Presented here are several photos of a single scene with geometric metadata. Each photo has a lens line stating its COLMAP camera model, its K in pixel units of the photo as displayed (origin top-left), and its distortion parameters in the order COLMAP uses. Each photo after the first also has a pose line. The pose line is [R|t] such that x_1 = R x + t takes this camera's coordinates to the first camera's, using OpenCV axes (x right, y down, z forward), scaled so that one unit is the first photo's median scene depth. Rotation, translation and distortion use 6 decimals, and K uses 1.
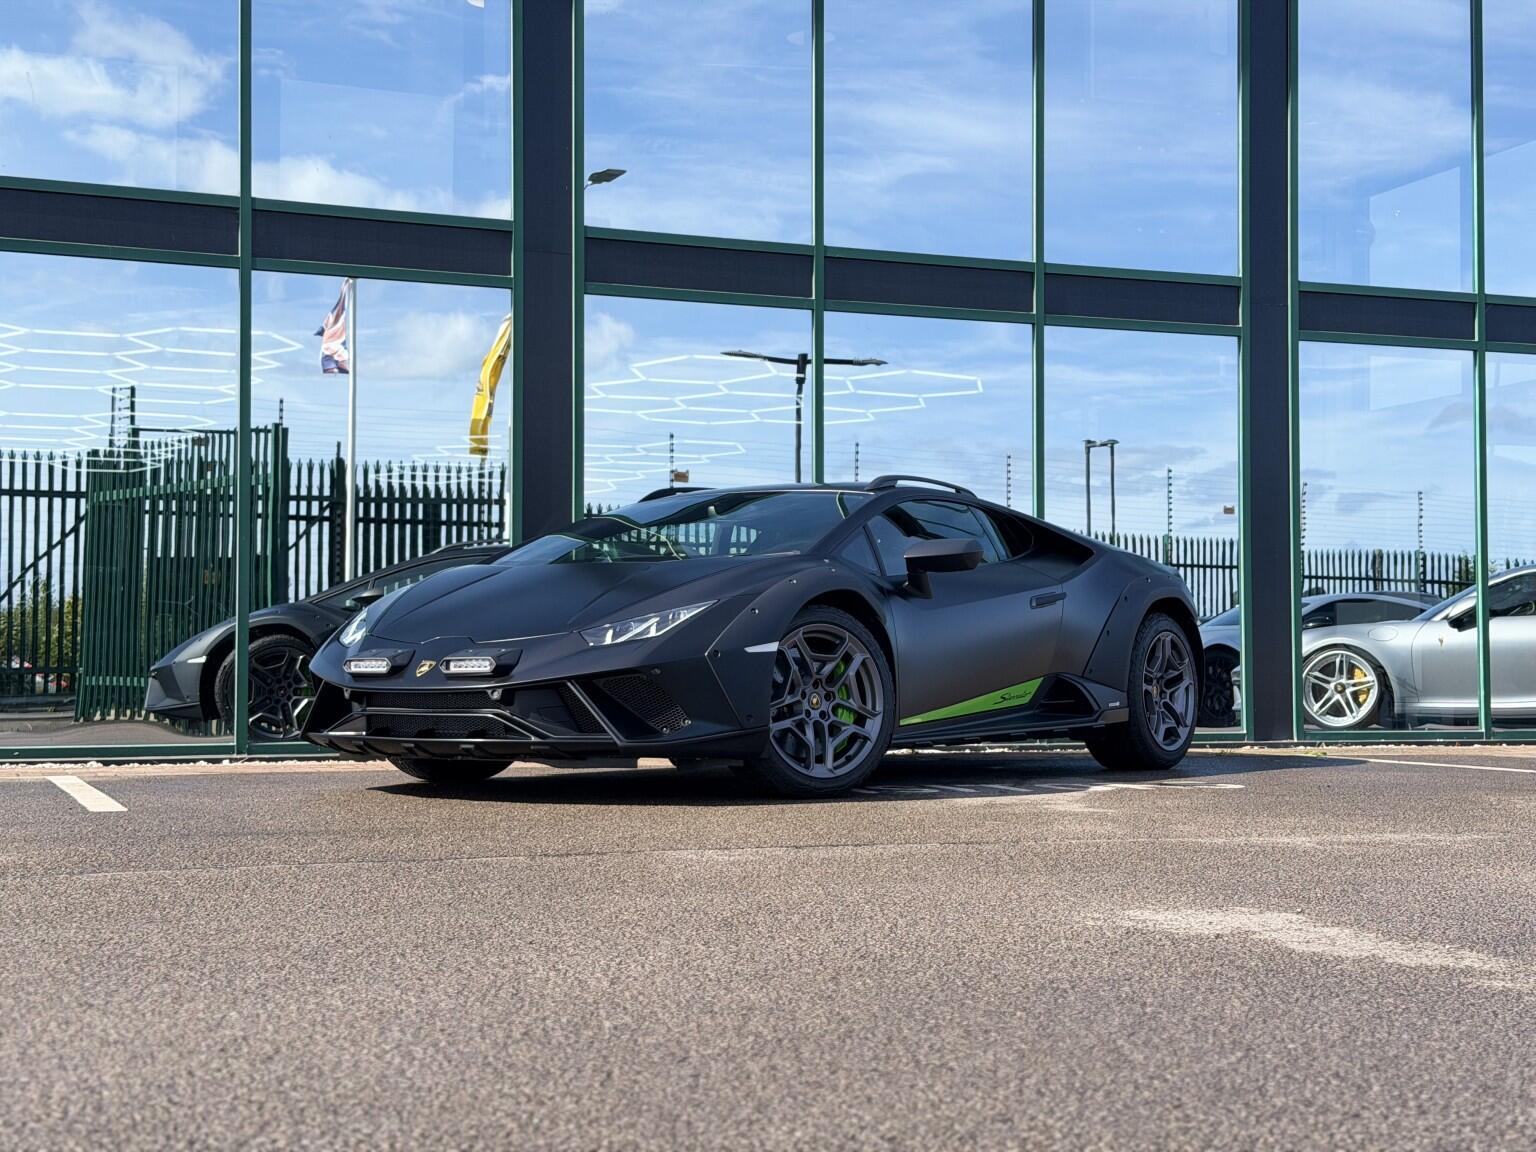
lens RADIAL K [[2131.3, 0, 756.5], [0, 2131.3, 582.7], [0, 0, 1]] dist [0.142761, 0.000000]
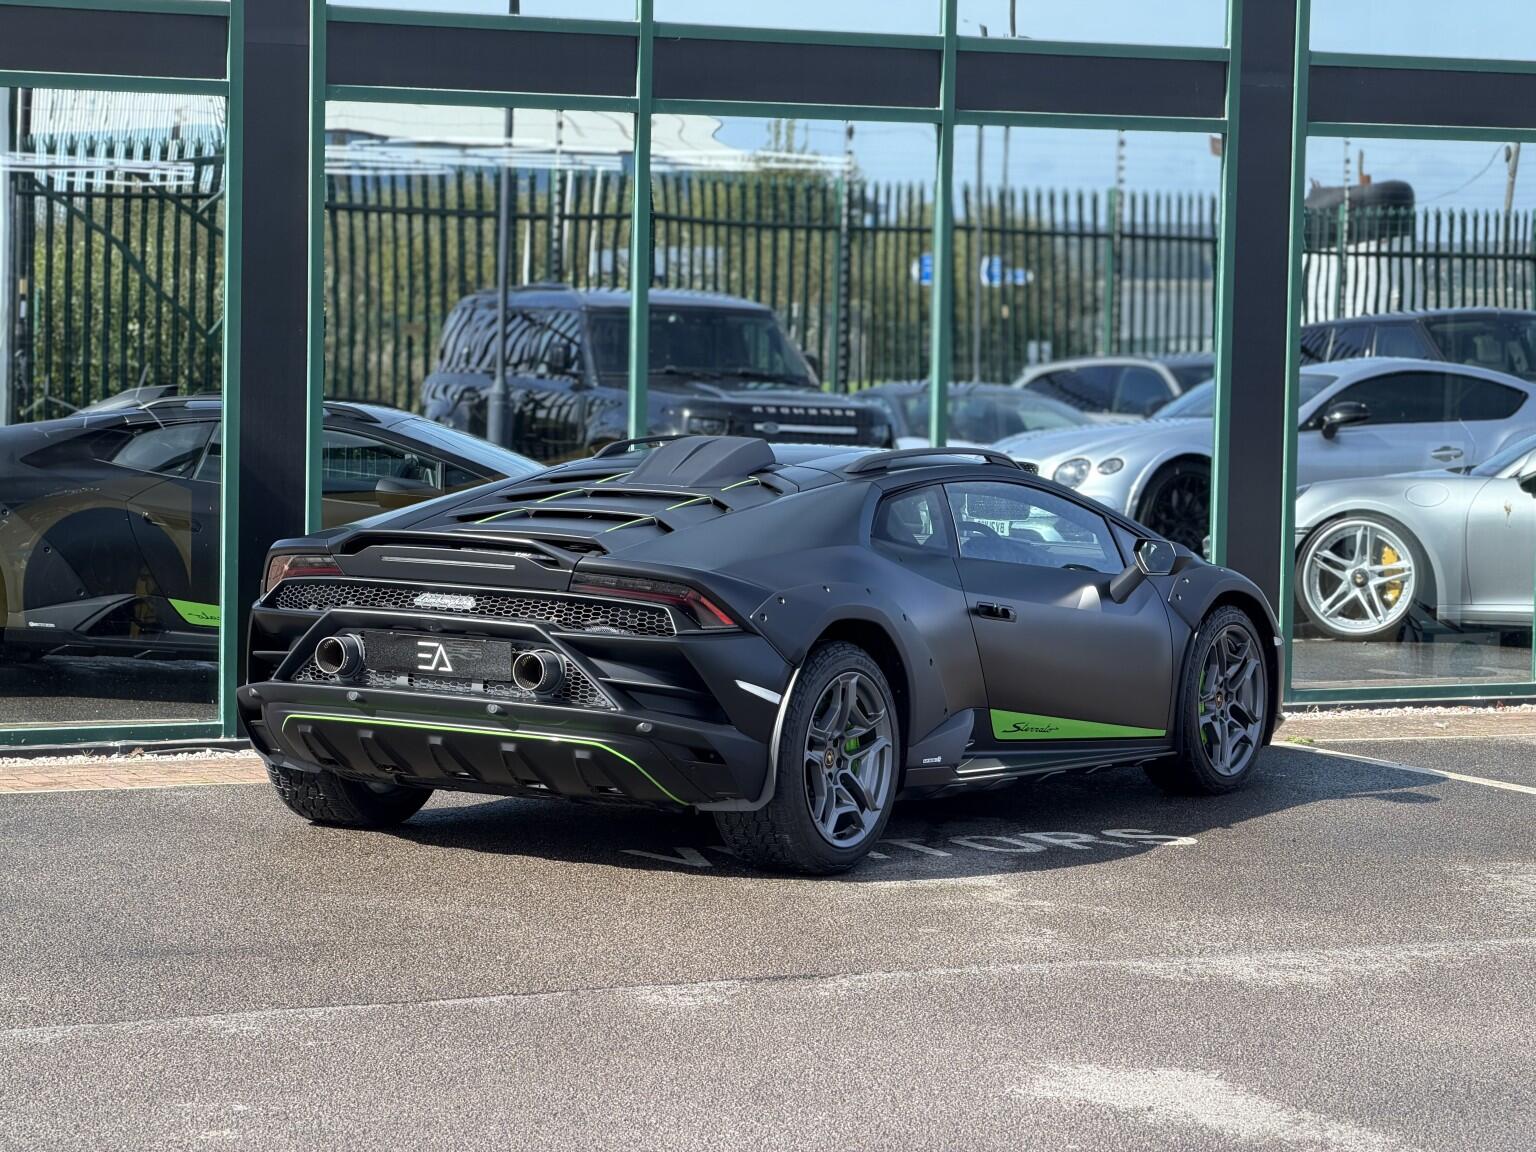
lens RADIAL K [[4648.8, 0, 756.2], [0, 4648.8, 572.6], [0, 0, 1]] dist [0.257038, 0.000000]
pose [[0.993042, 0.012212, 0.117127, -0.106216], [-0.025278, 0.993529, 0.110729, -0.139137], [-0.115017, -0.112919, 0.986925, -0.513784]]
